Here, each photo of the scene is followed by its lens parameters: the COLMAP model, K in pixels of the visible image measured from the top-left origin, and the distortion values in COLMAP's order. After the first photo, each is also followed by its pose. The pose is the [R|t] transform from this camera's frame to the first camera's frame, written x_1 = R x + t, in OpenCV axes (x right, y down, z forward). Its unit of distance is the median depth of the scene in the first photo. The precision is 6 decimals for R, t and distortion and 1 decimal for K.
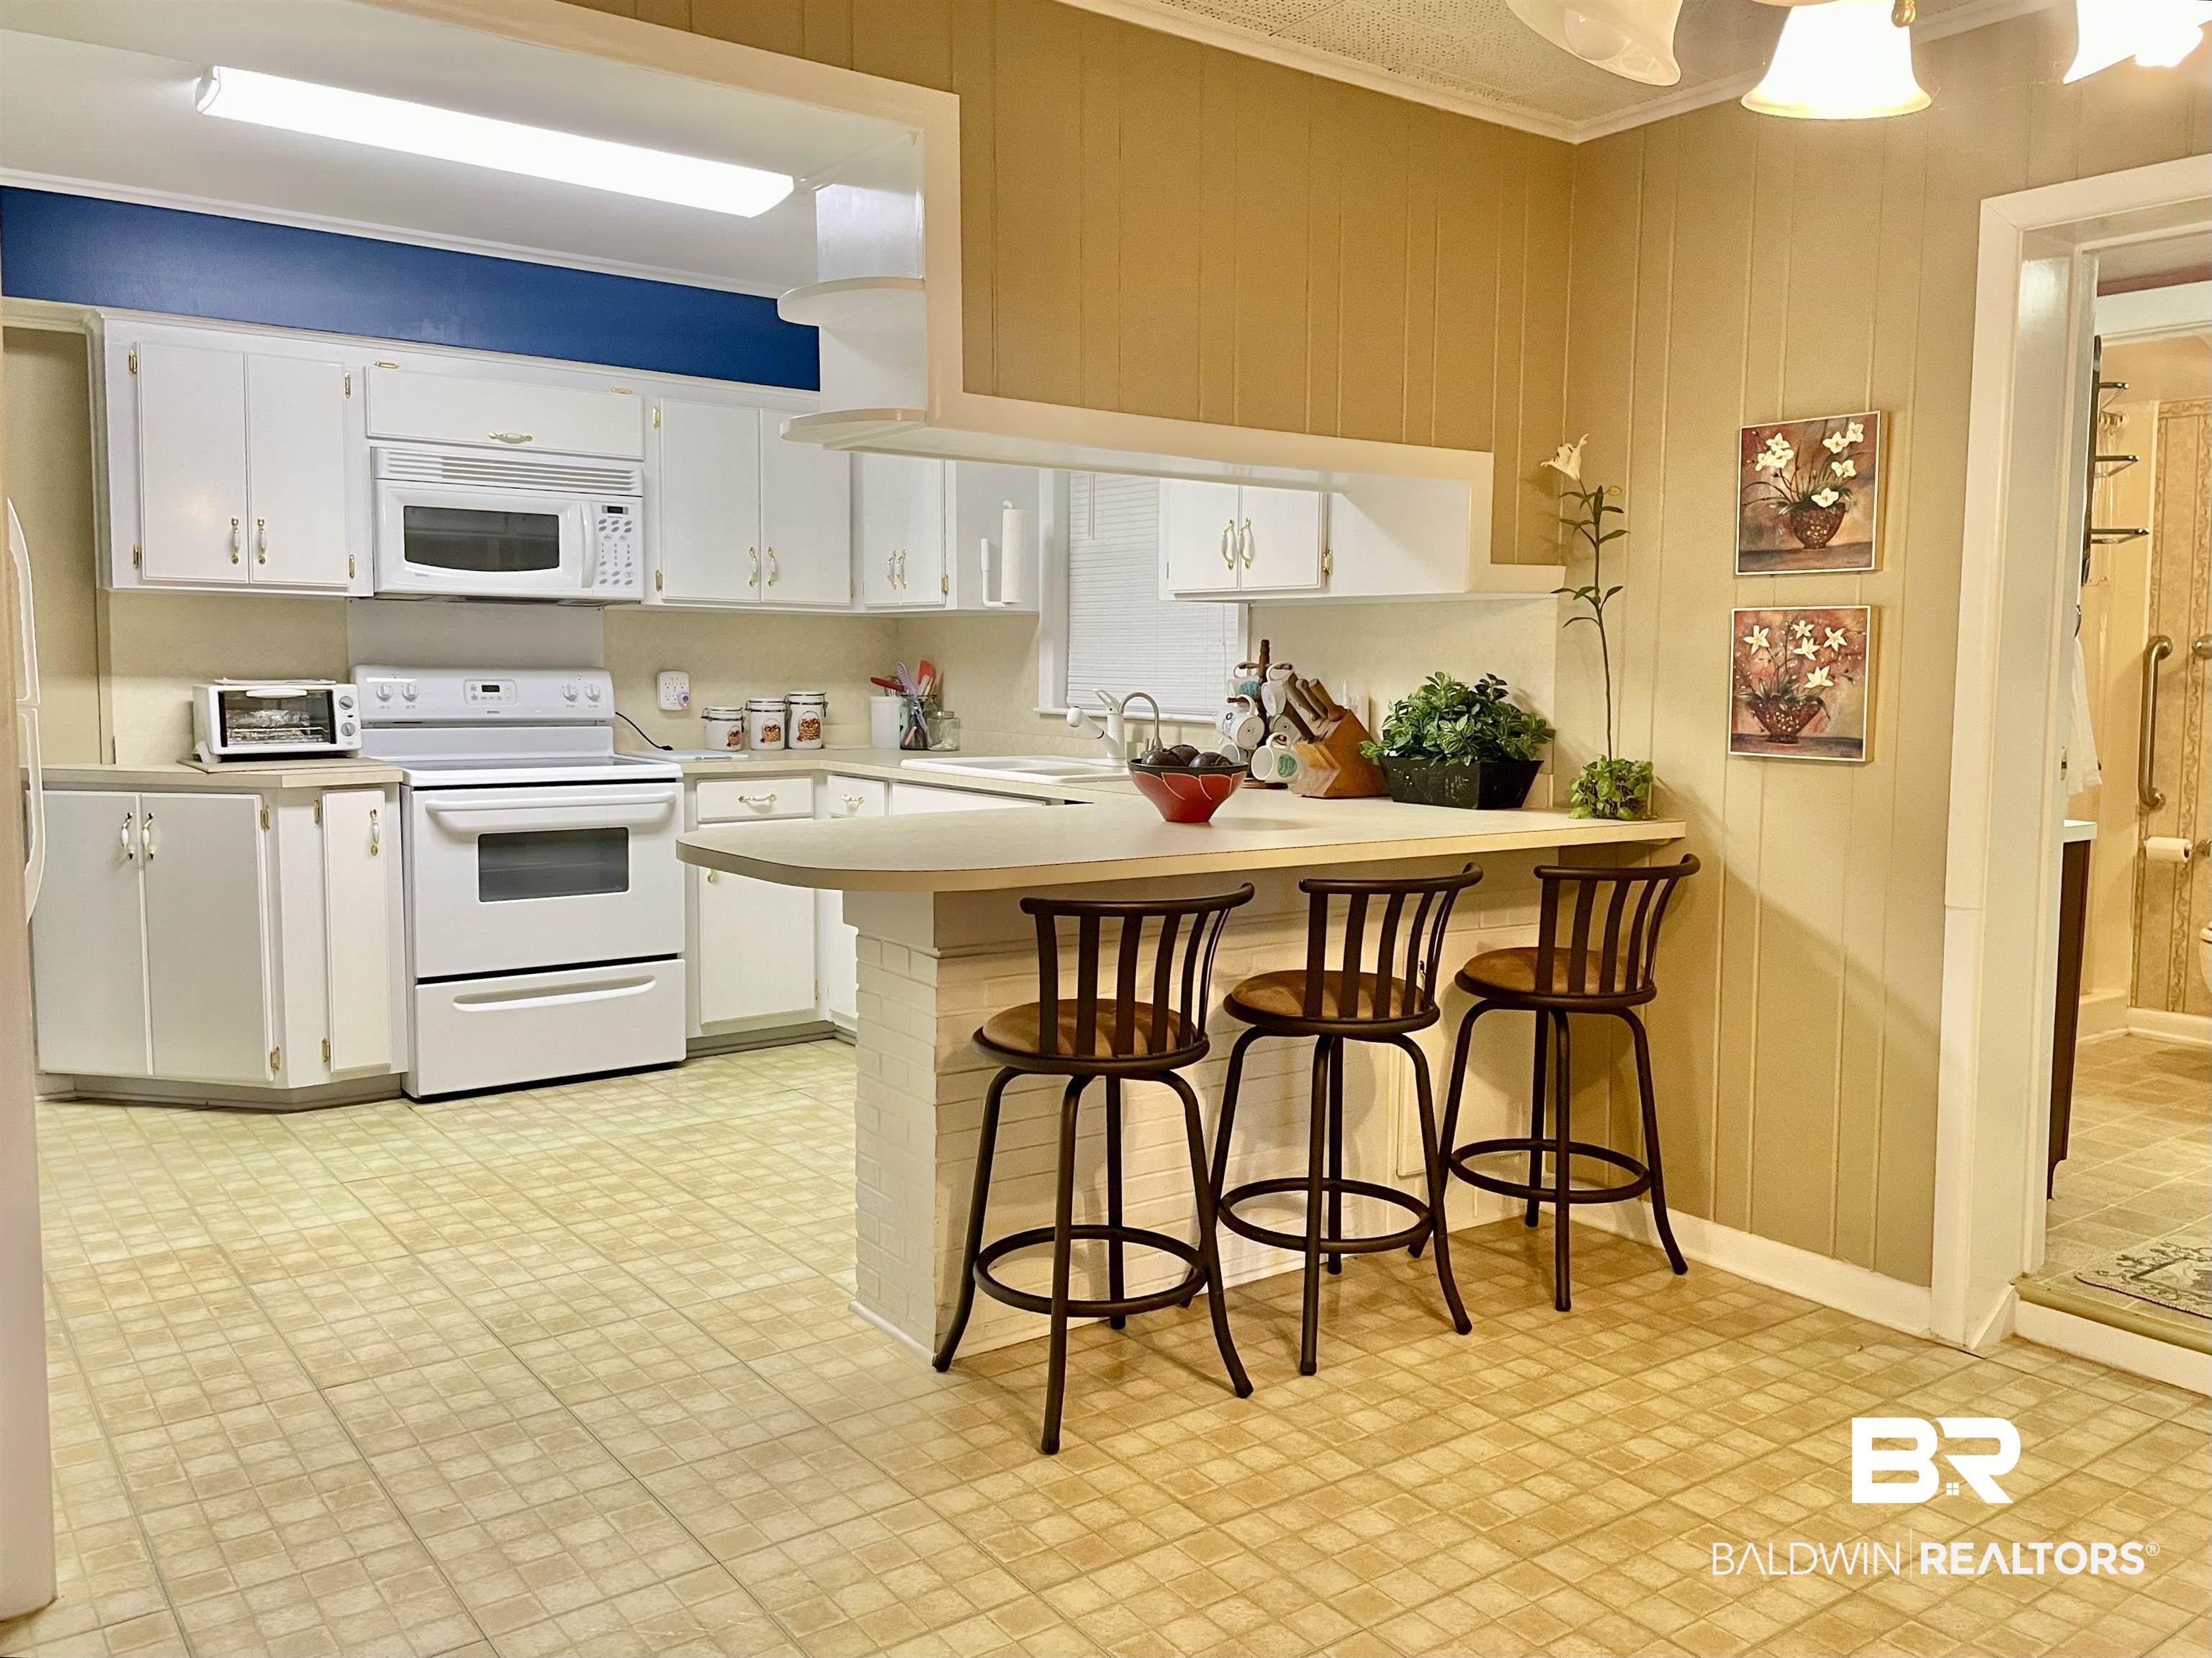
lens RADIAL K [[1709.6, 0, 1142.5], [0, 1709.6, 815.5], [0, 0, 1]] dist [0.059569, -0.081460]
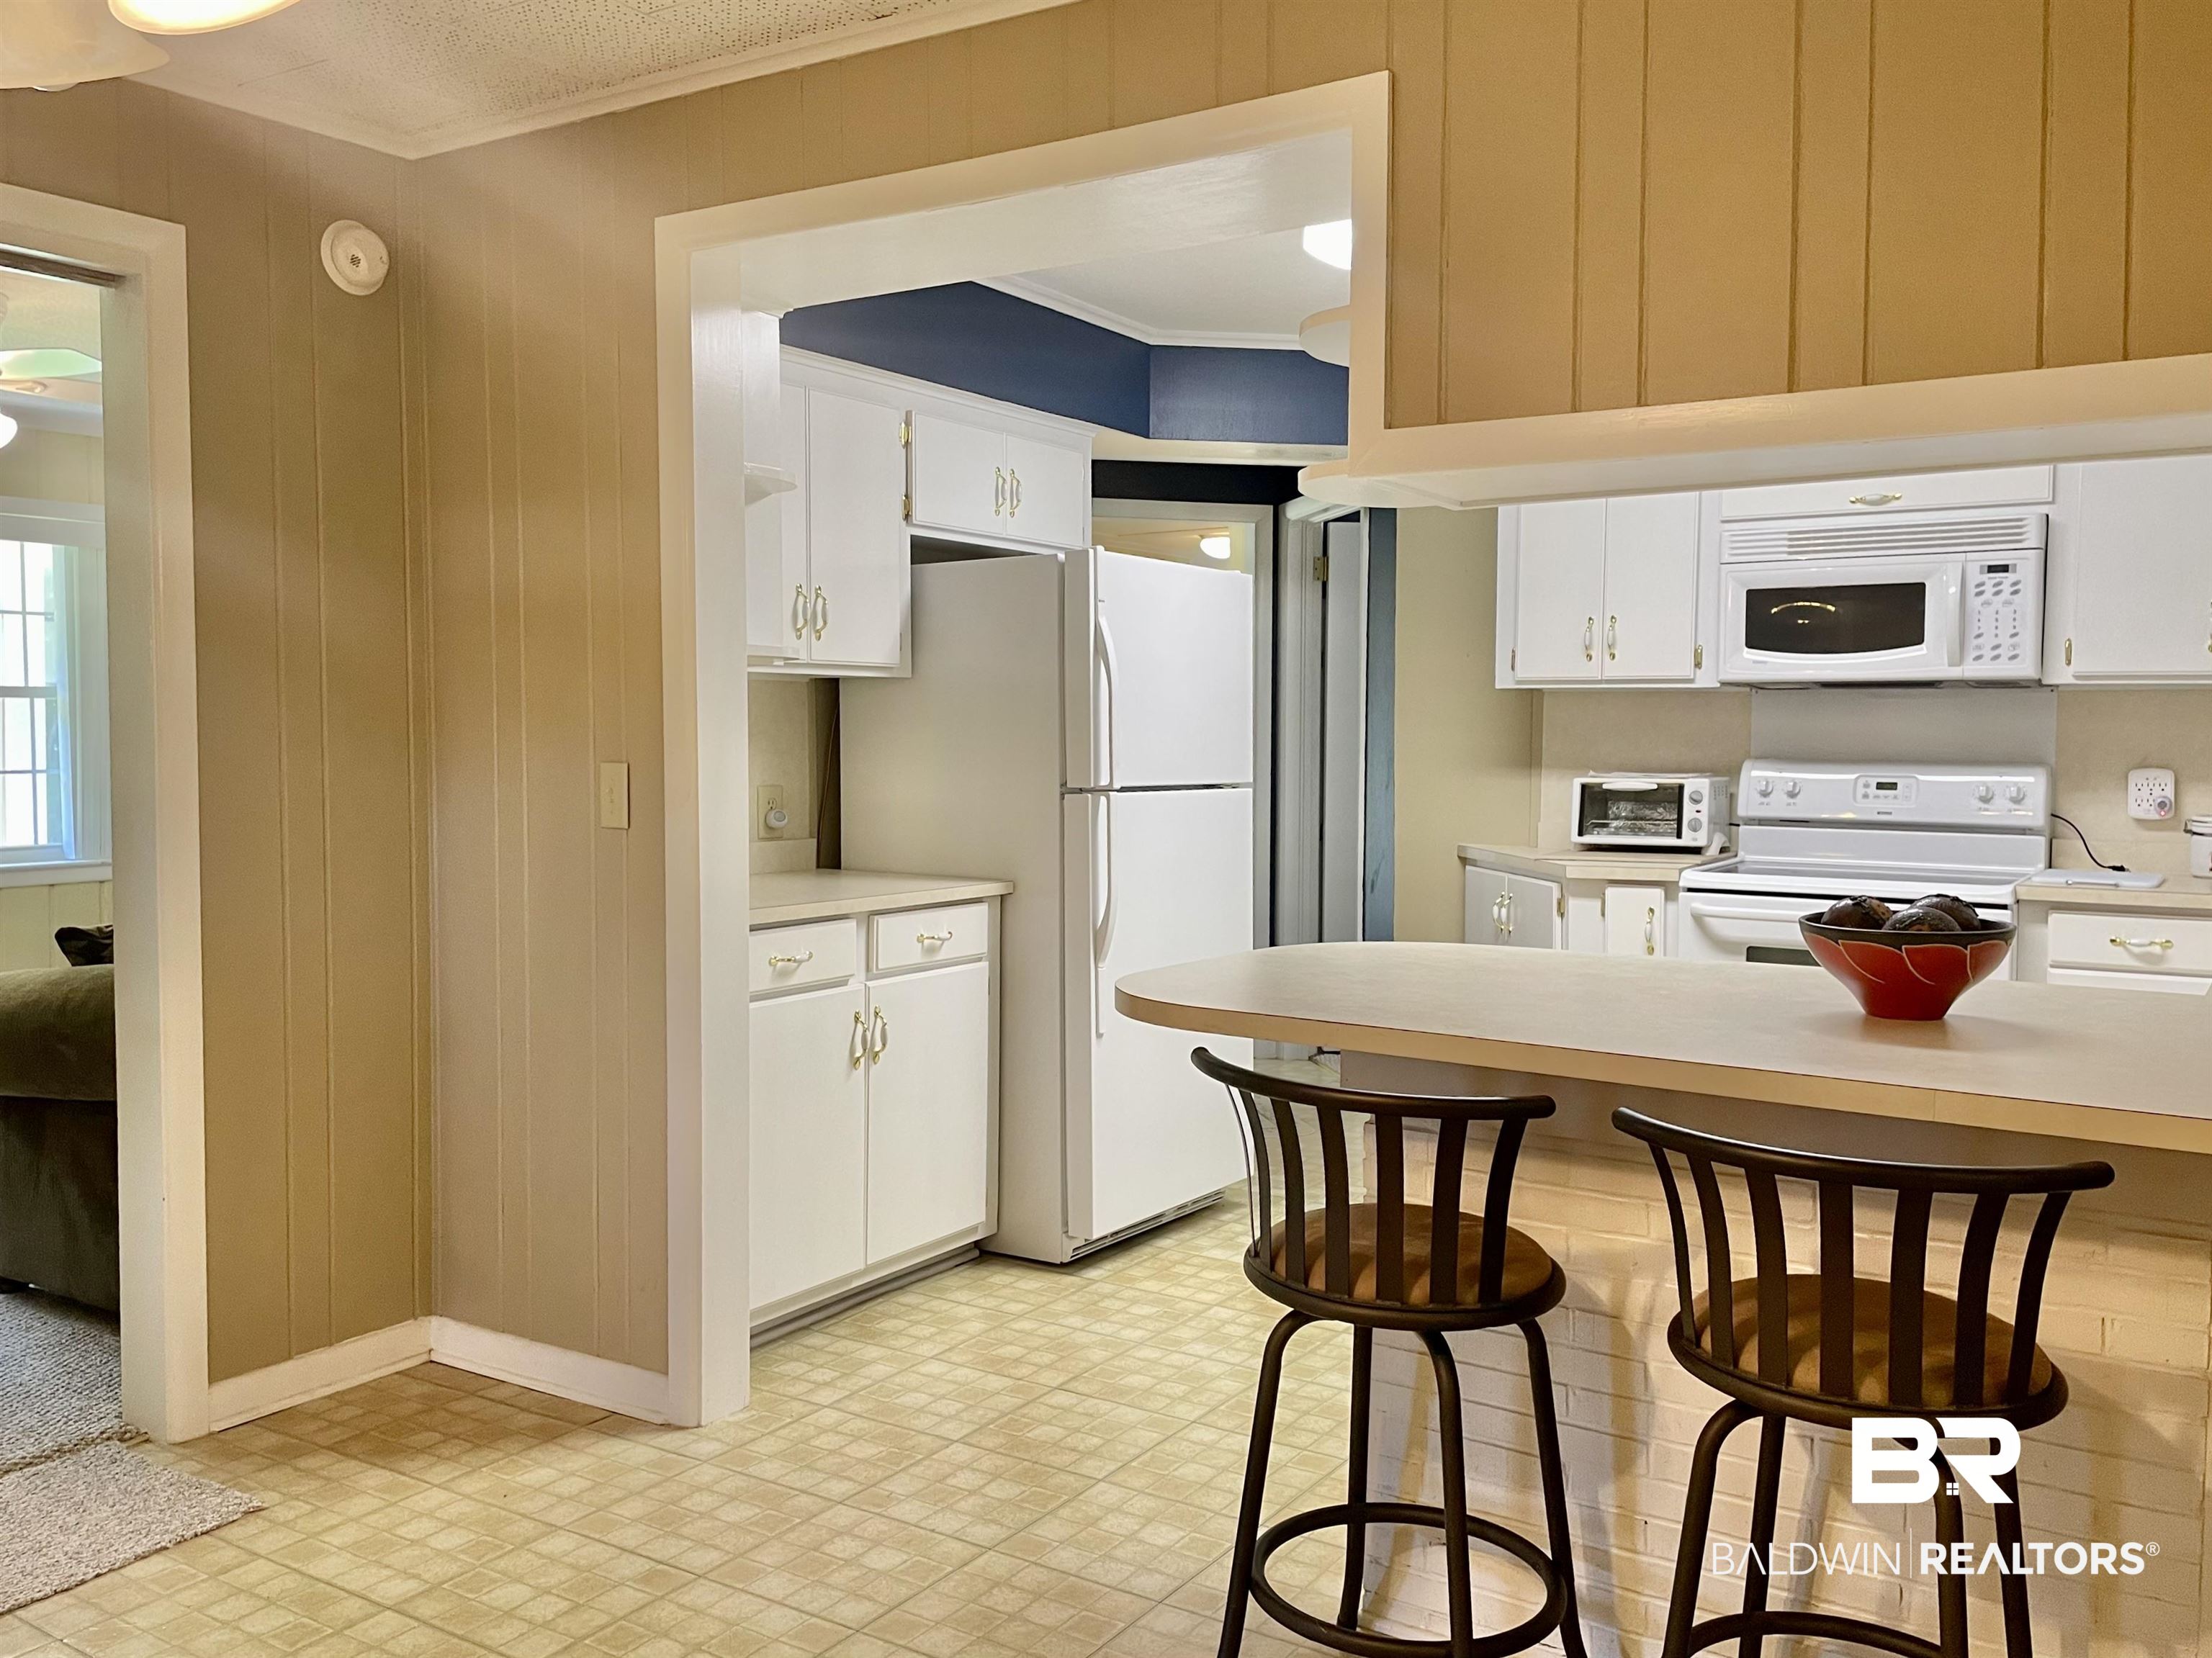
lens RADIAL K [[1855.0, 0, 1136.1], [0, 1855.0, 805.2], [0, 0, 1]] dist [0.117966, -0.166093]
pose [[0.352546, 0.031472, -0.935265, 0.413609], [-0.086662, 0.996237, 0.000857, -0.035293], [0.931773, 0.080750, 0.353947, 0.343151]]
